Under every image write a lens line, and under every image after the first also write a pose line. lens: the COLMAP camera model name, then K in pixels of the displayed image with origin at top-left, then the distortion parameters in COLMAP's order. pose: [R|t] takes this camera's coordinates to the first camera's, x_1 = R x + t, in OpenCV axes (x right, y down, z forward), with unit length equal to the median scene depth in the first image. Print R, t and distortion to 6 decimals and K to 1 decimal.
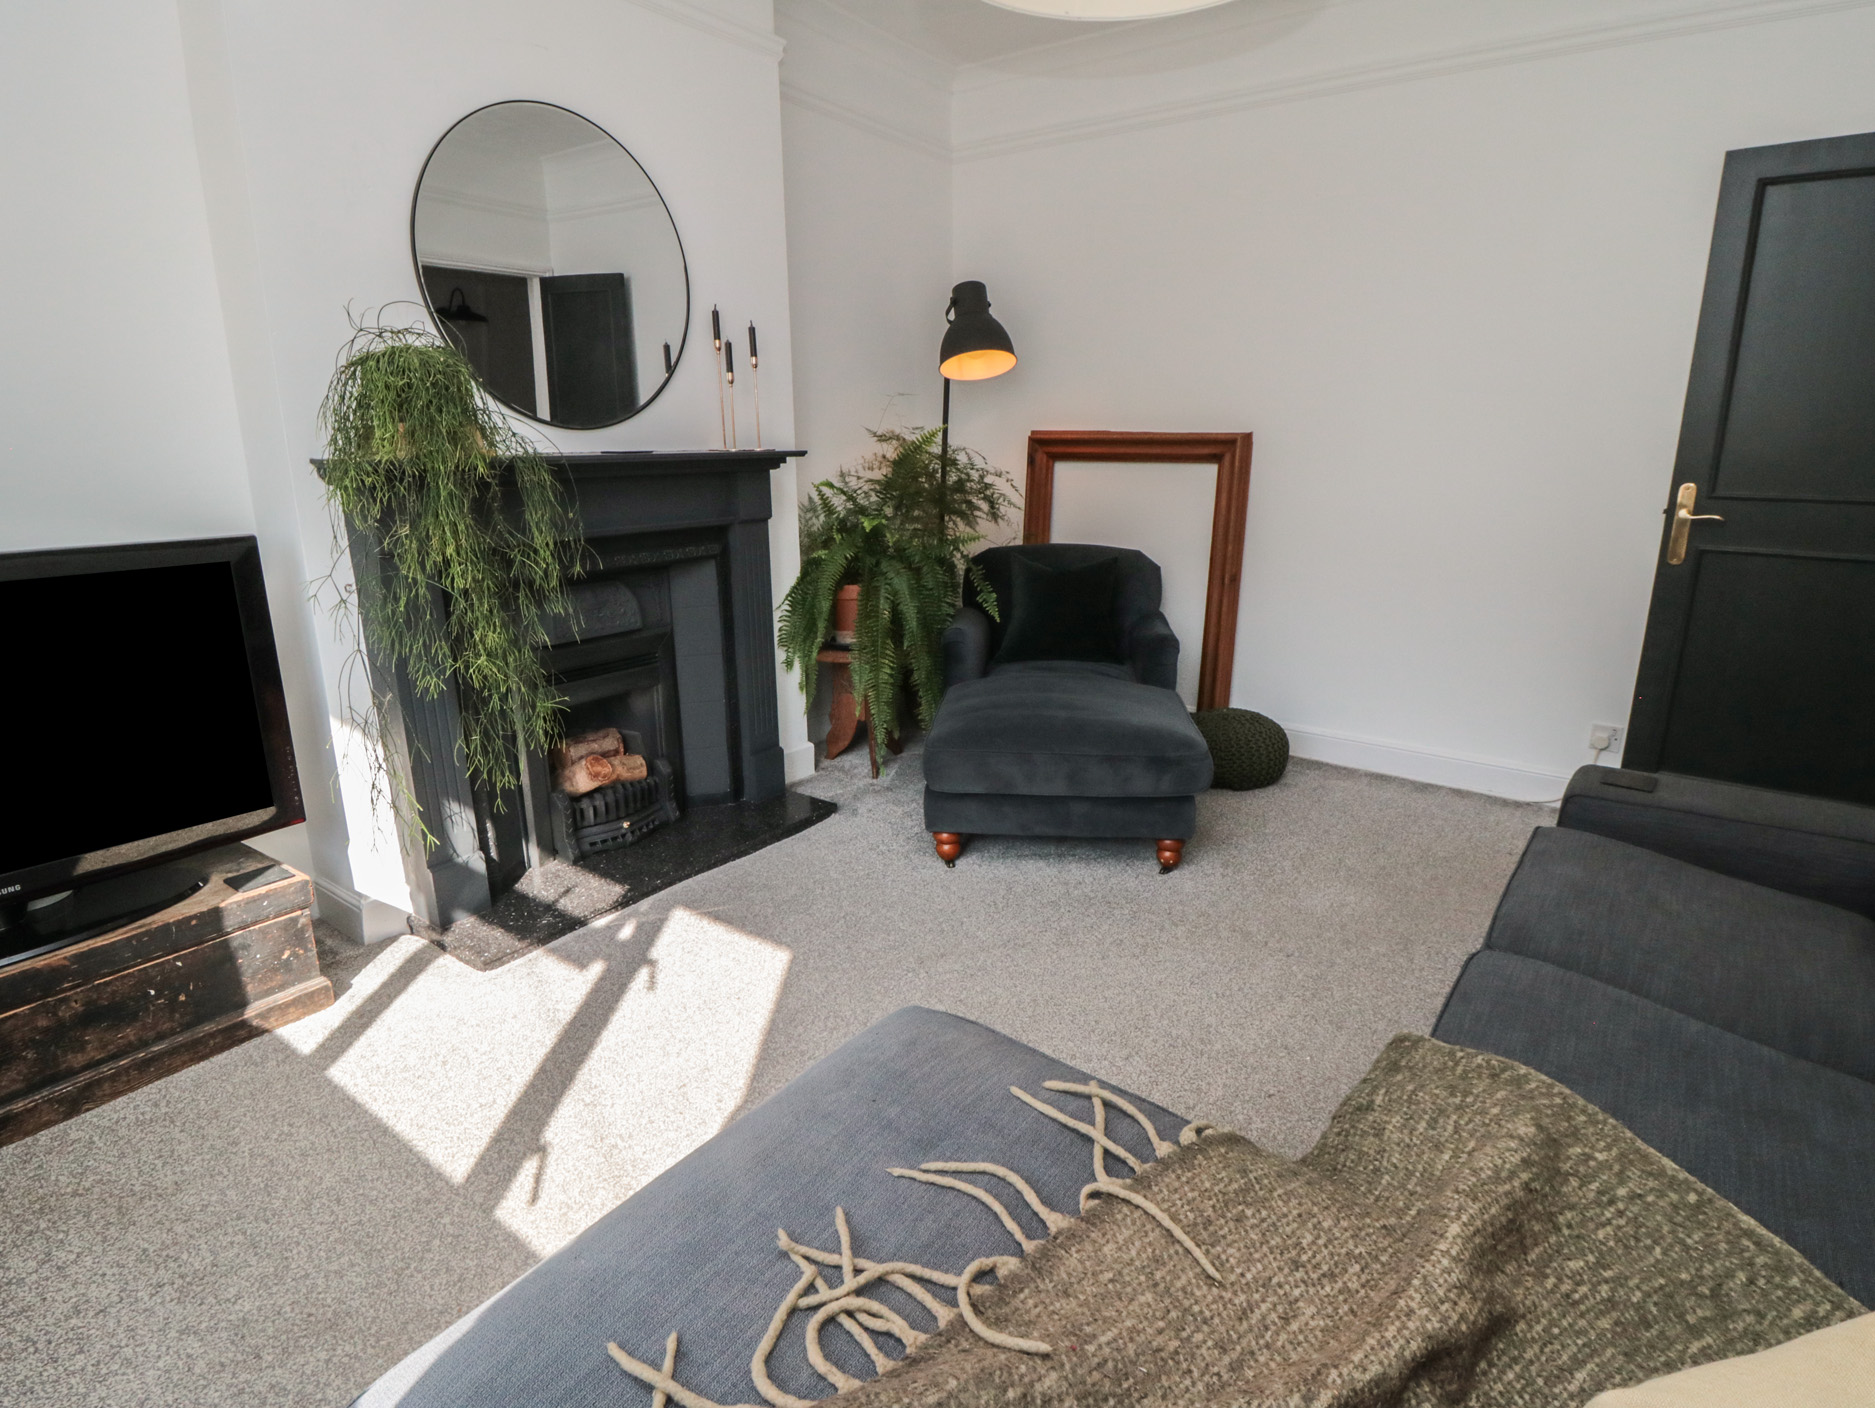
lens RADIAL K [[988.8, 0, 975.2], [0, 988.8, 697.8], [0, 0, 1]] dist [0.004245, -0.017138]
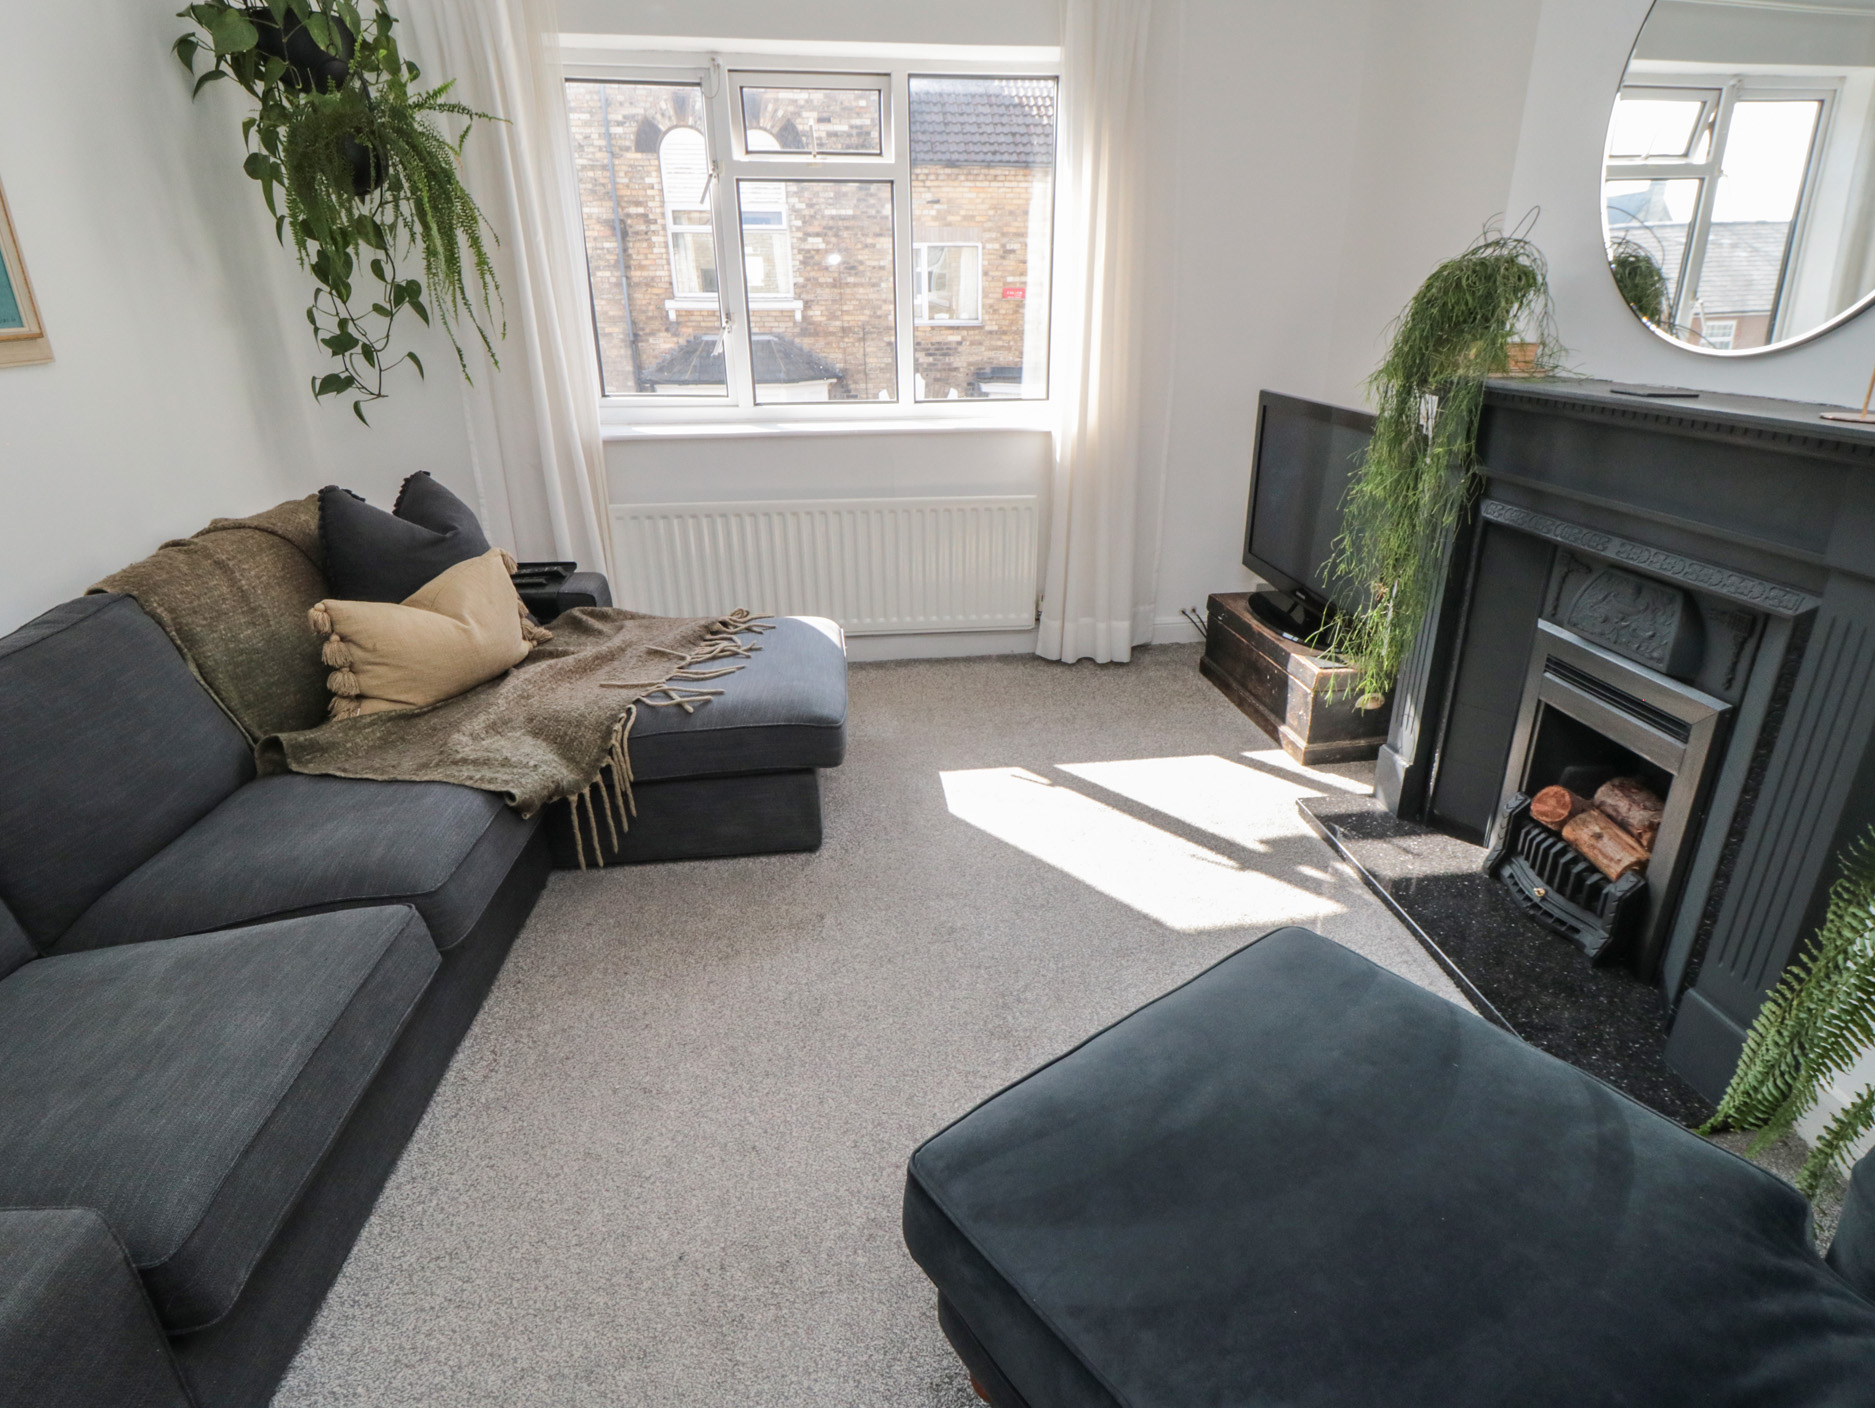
lens RADIAL K [[988.8, 0, 975.2], [0, 988.8, 697.8], [0, 0, 1]] dist [0.004245, -0.017138]
pose [[-0.735142, 0.237346, -0.635007, 0.529416], [-0.187484, 0.828991, 0.526901, -0.402176], [0.651472, 0.506400, -0.564927, 1.405562]]
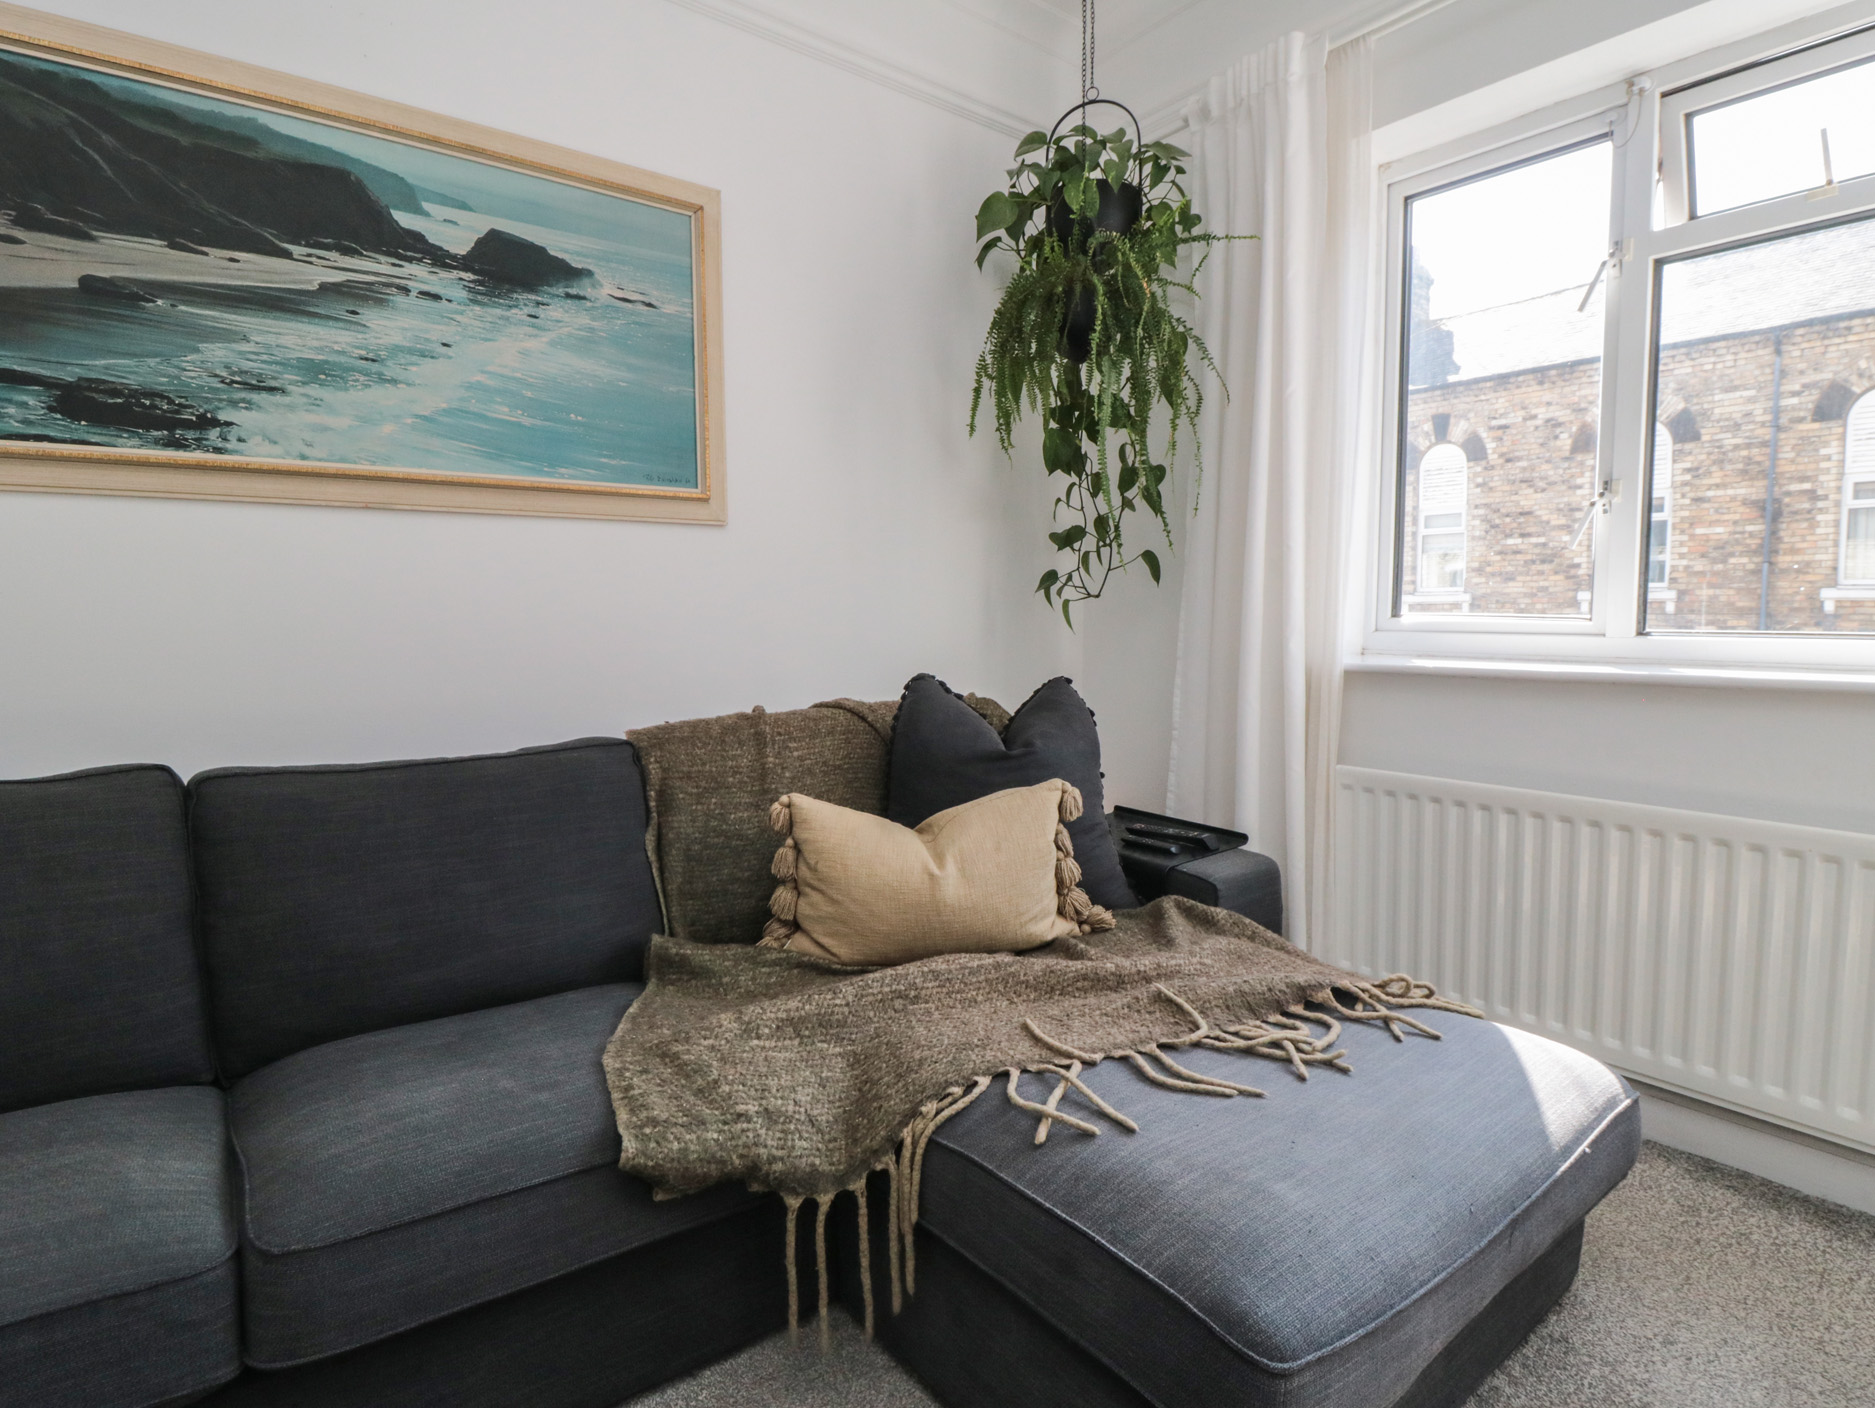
lens RADIAL K [[988.8, 0, 975.2], [0, 988.8, 697.8], [0, 0, 1]] dist [0.004245, -0.017138]
pose [[-0.960409, -0.040947, 0.275568, -0.028882], [0.056849, 0.939523, 0.337735, -0.157219], [-0.272732, 0.340029, -0.899999, 0.995845]]
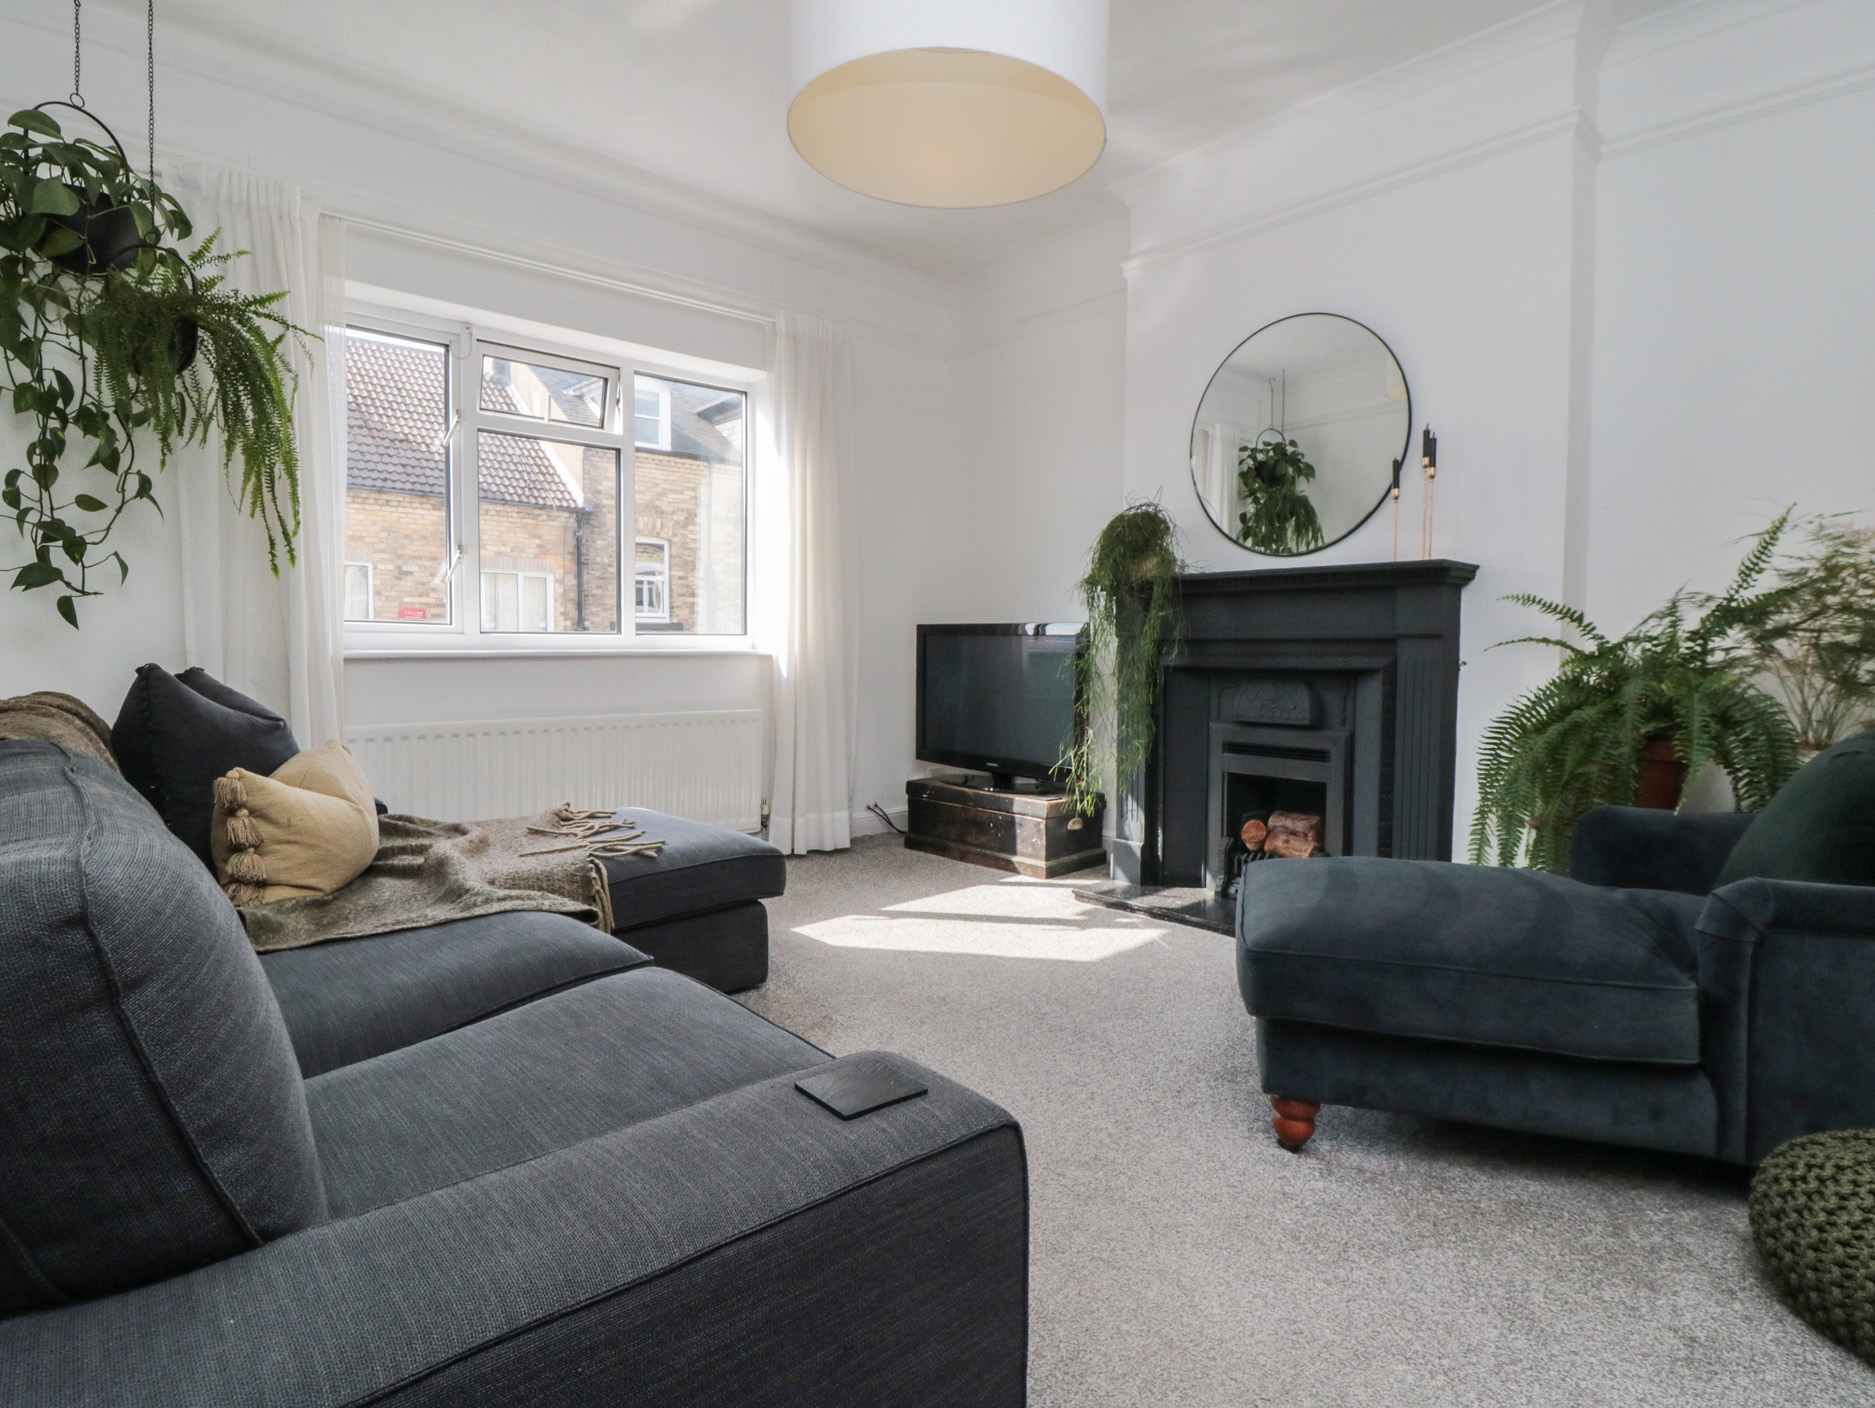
lens RADIAL K [[988.8, 0, 975.2], [0, 988.8, 697.8], [0, 0, 1]] dist [0.004245, -0.017138]
pose [[-0.198405, 0.032251, -0.979589, 1.092421], [-0.264396, 0.960645, 0.085178, -0.122411], [0.943785, 0.275899, -0.182070, 1.093638]]
